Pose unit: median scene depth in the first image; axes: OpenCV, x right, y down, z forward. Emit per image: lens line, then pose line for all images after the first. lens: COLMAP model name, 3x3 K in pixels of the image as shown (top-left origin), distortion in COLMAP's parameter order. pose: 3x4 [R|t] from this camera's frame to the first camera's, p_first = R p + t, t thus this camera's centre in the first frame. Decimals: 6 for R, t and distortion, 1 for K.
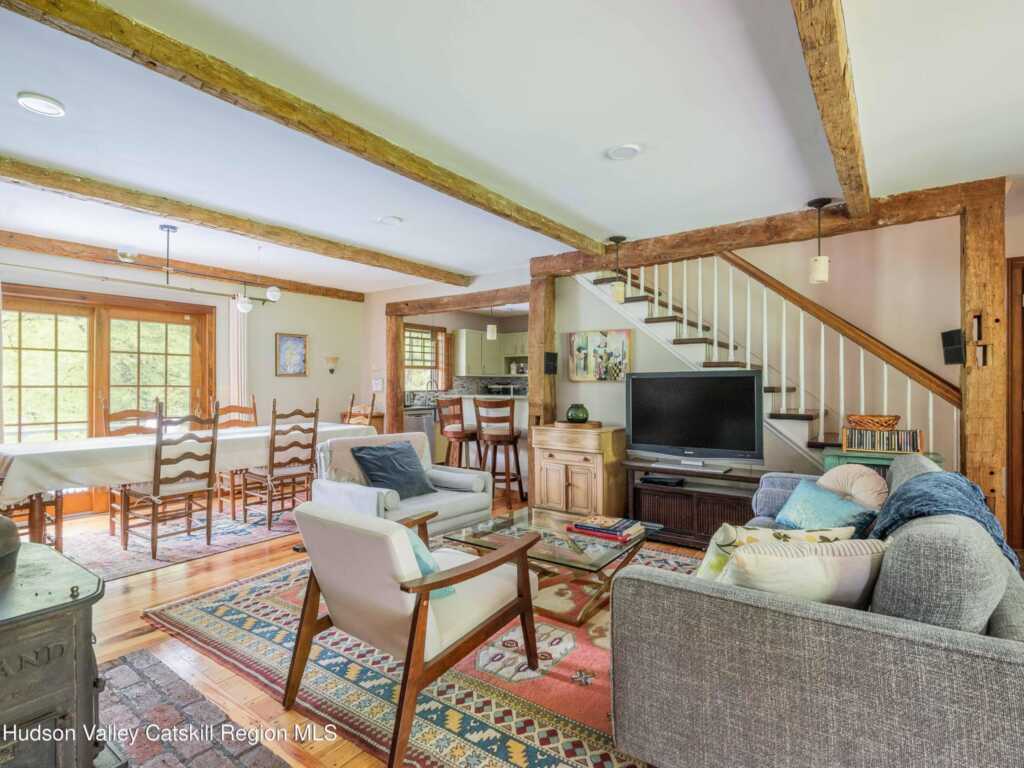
lens RADIAL K [[521.1, 0, 516.7], [0, 521.1, 388.1], [0, 0, 1]] dist [-0.000488, 0.000062]
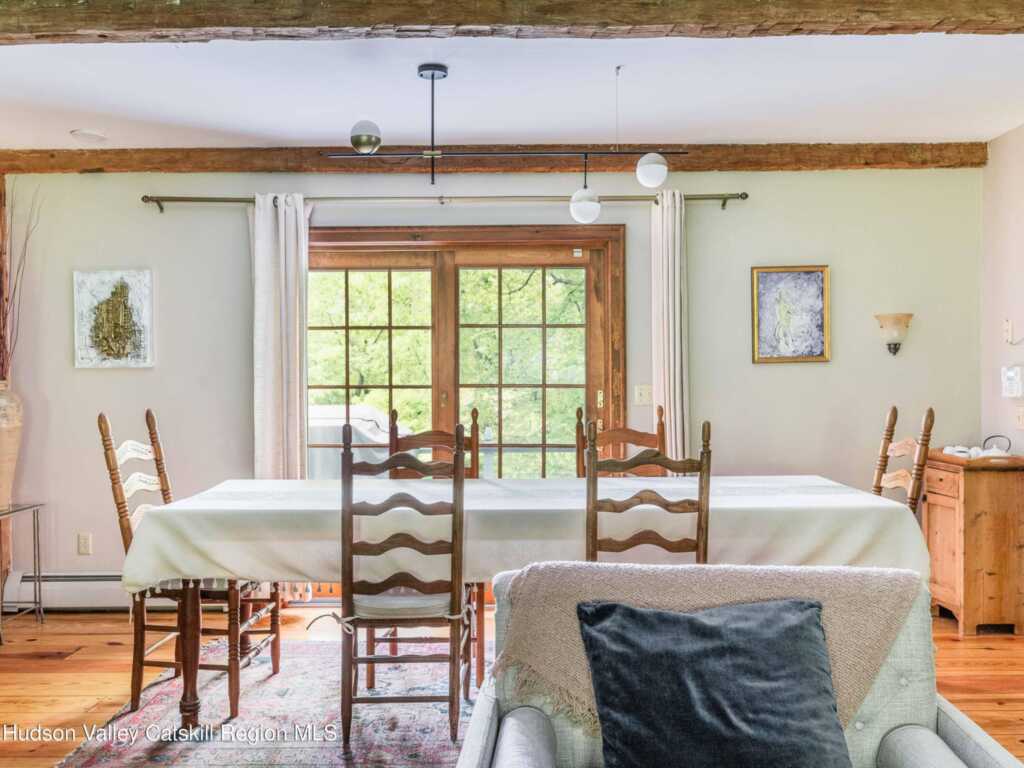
lens RADIAL K [[901.9, 0, 512.4], [0, 901.9, 390.5], [0, 0, 1]] dist [0.003966, -0.007924]
pose [[0.584019, 0.011073, -0.811665, 0.067134], [0.000289, 0.999904, 0.013849, -0.013084], [0.811740, -0.008322, 0.583960, 0.494027]]
